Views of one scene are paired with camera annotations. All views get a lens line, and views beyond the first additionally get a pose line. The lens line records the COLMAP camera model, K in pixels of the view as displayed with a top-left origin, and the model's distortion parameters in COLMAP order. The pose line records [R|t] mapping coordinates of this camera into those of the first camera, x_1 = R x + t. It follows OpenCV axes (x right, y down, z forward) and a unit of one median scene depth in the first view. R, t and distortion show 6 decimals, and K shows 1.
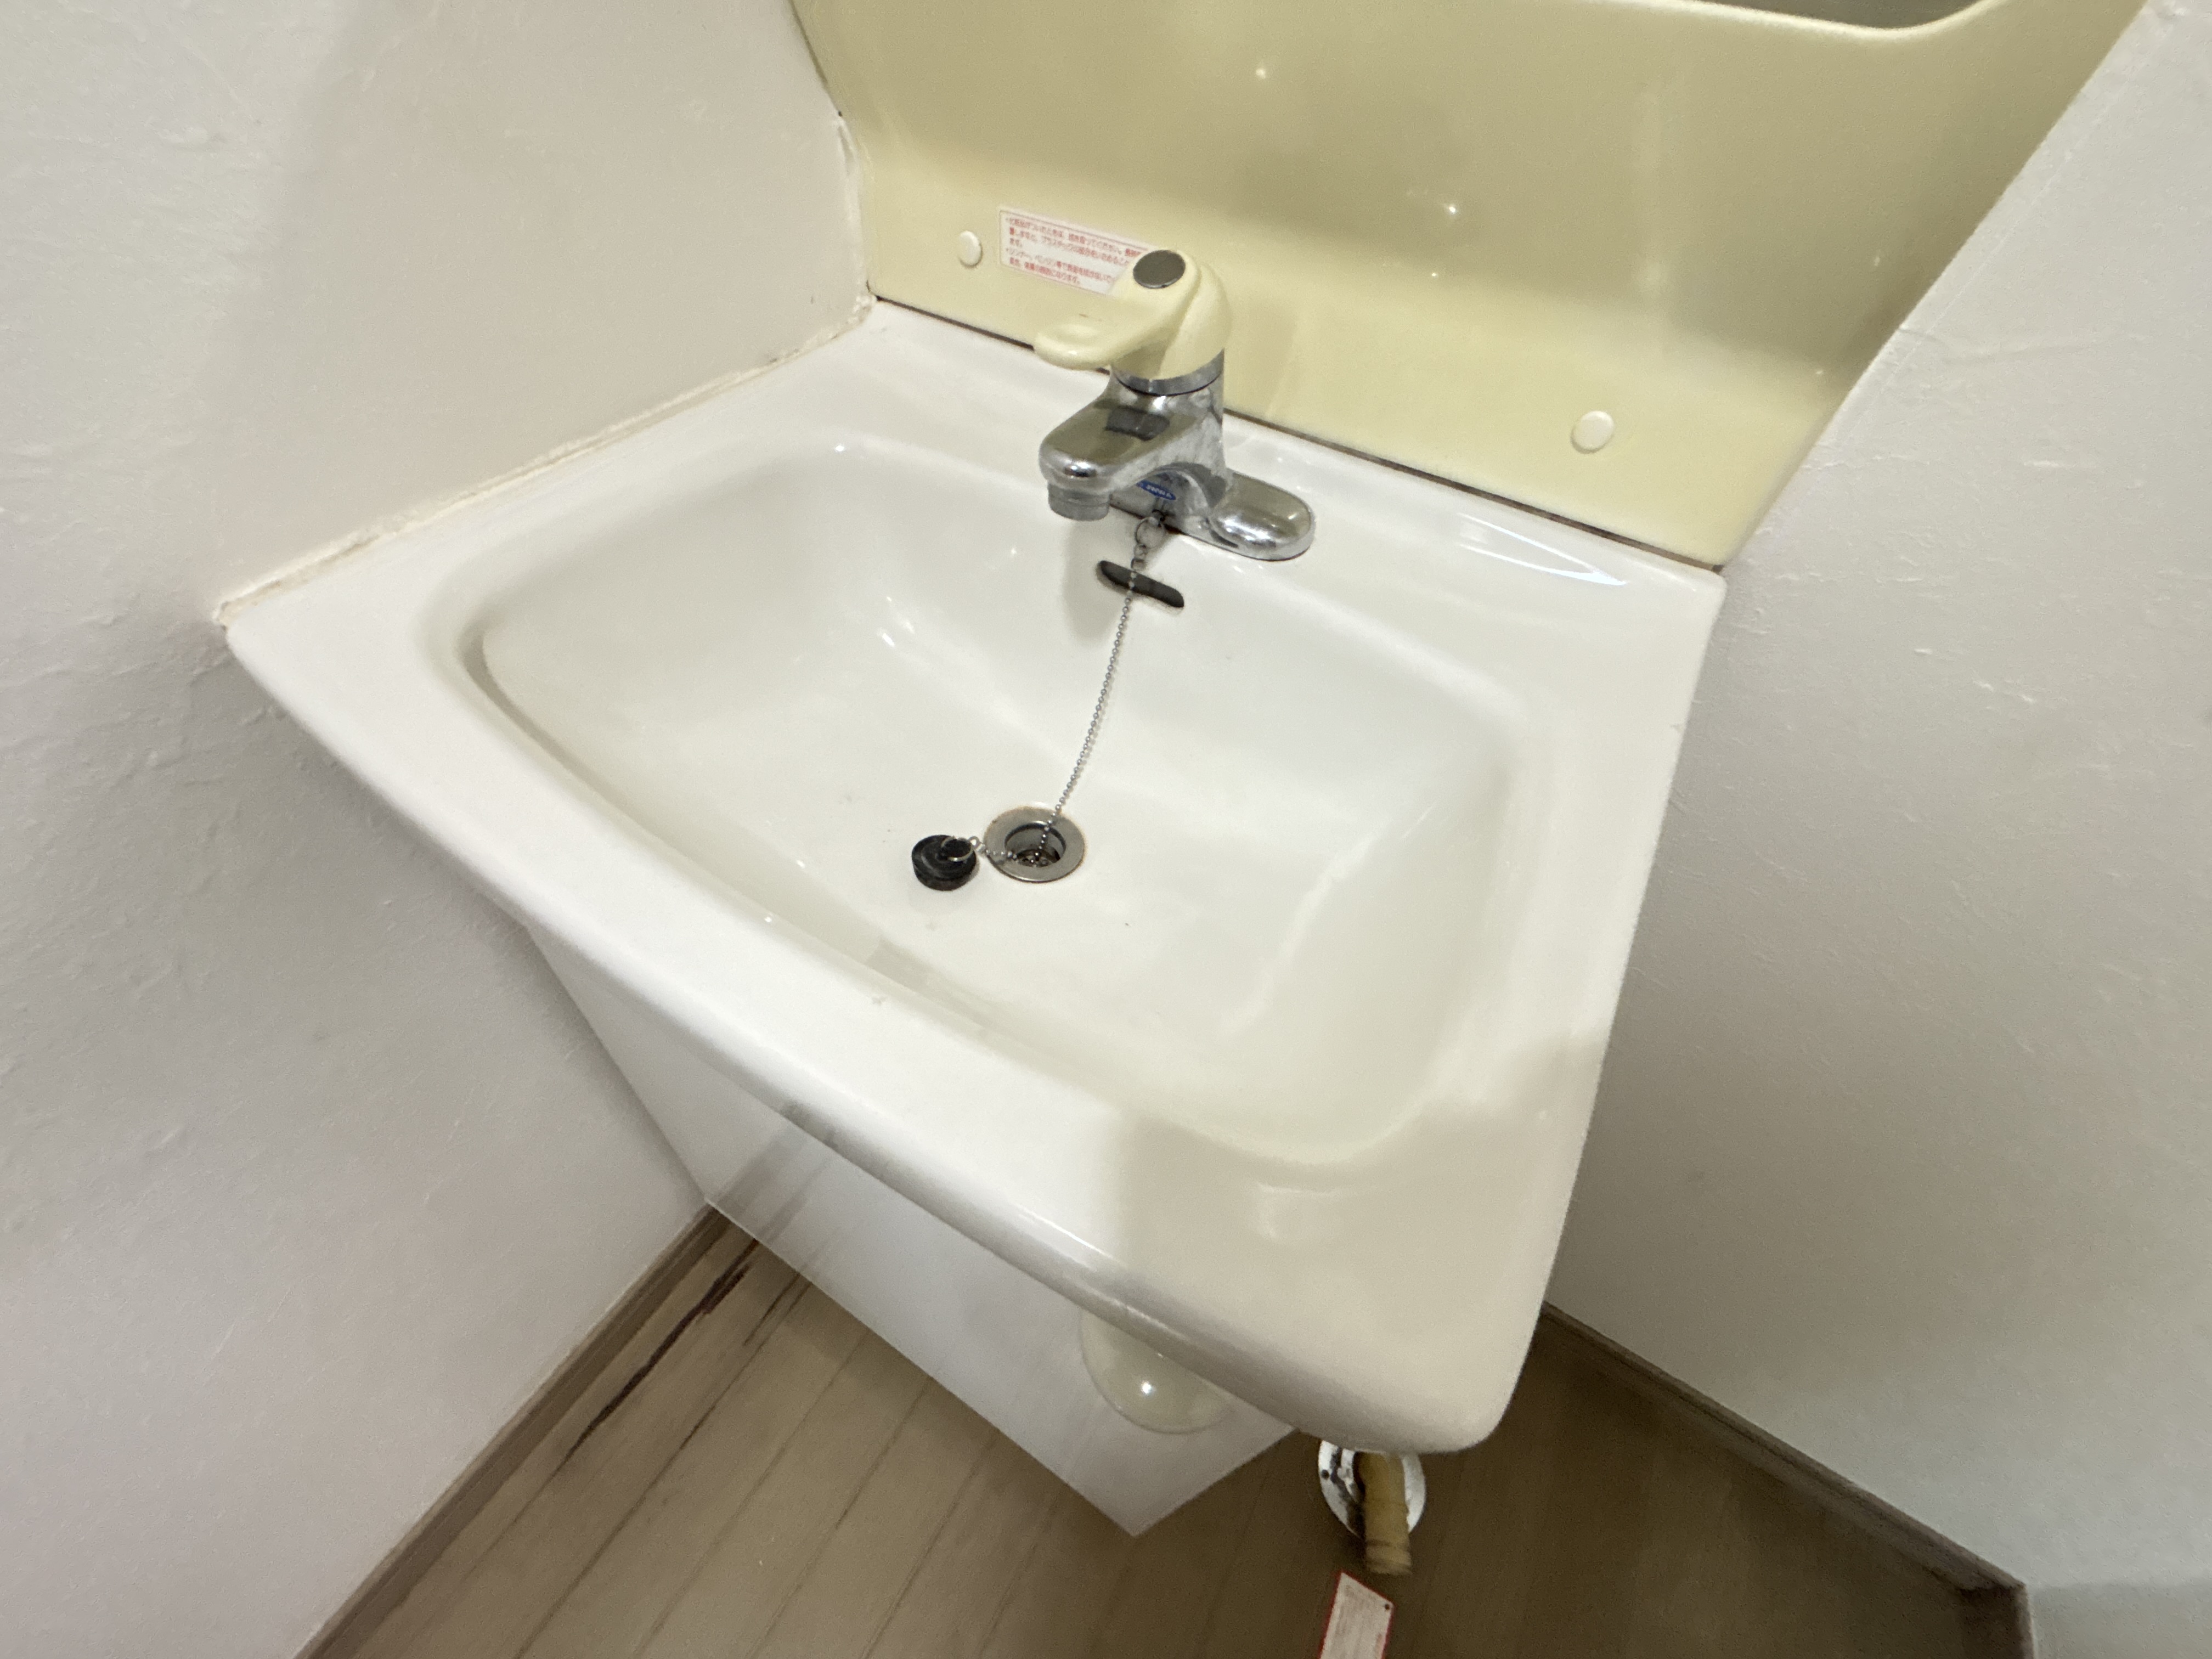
lens RADIAL K [[893.4, 0, 1107.3], [0, 893.4, 829.0], [0, 0, 1]] dist [-0.000035, -0.000007]
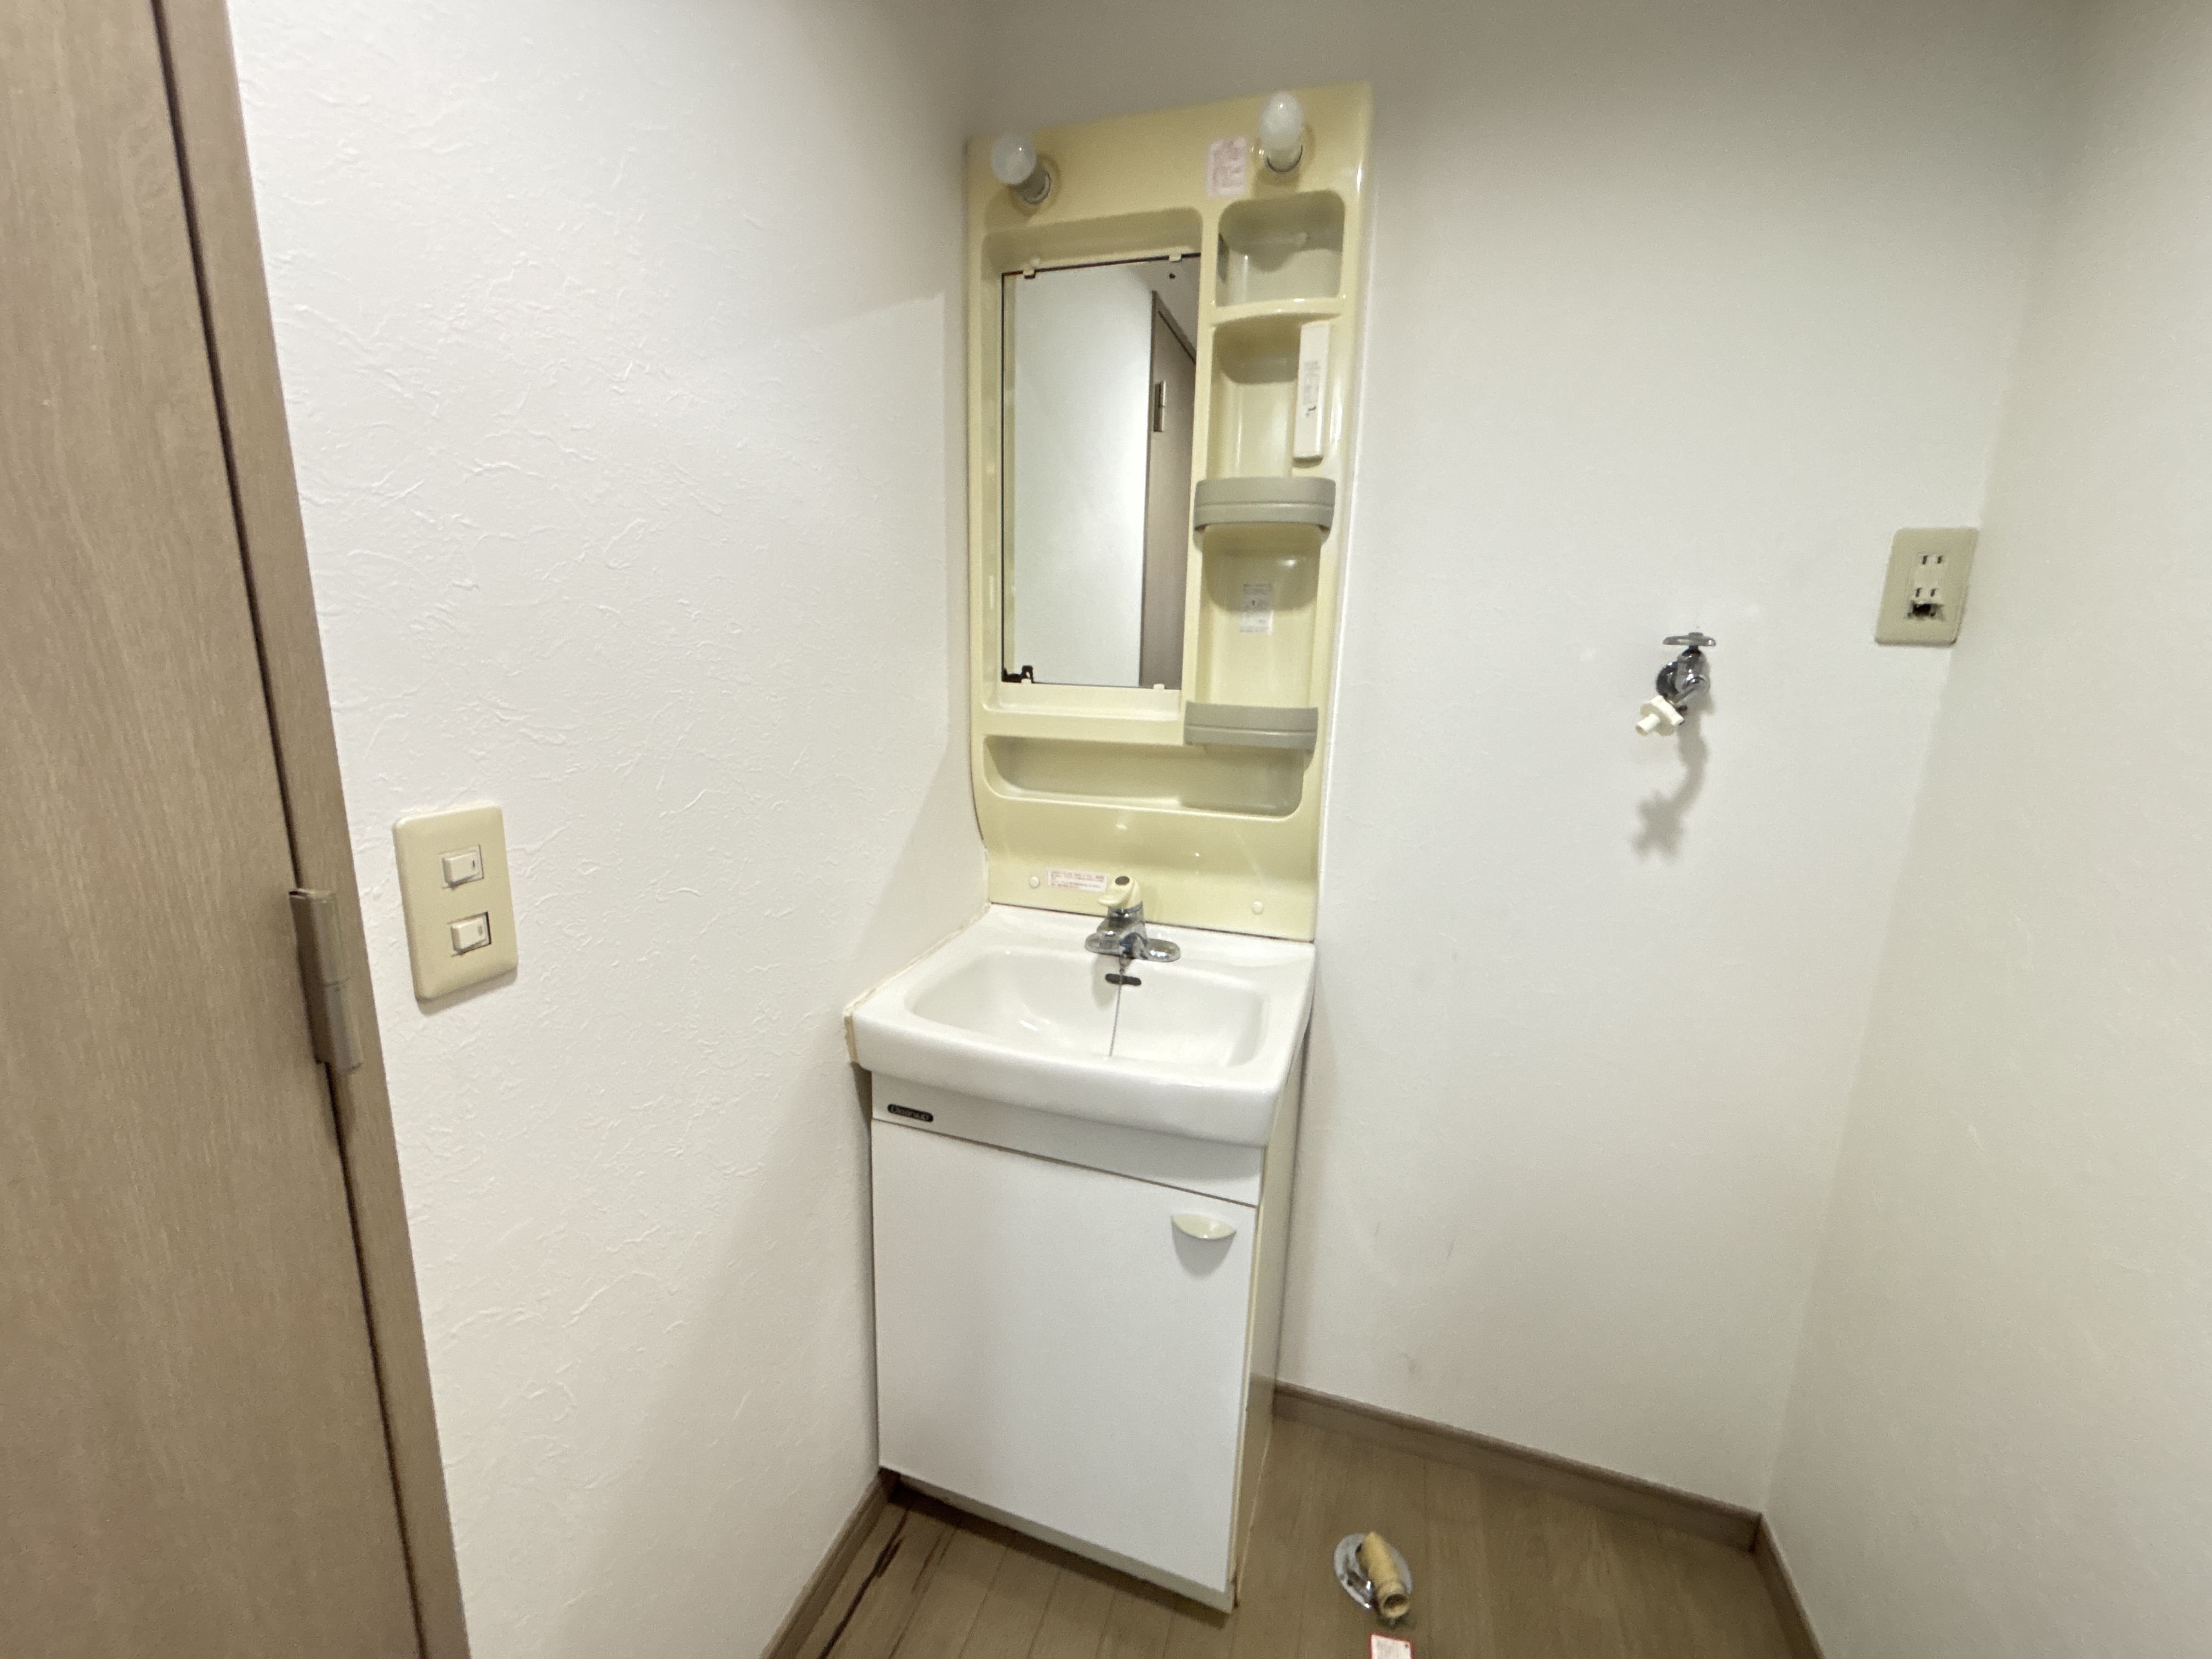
lens RADIAL K [[893.4, 0, 1103.0], [0, 893.4, 825.9], [0, 0, 1]] dist [-0.000035, -0.000007]
pose [[0.973925, -0.104523, 0.201356, -0.523612], [0.201169, 0.808194, -0.553492, 0.841734], [-0.104883, 0.579566, 0.808148, -1.461136]]
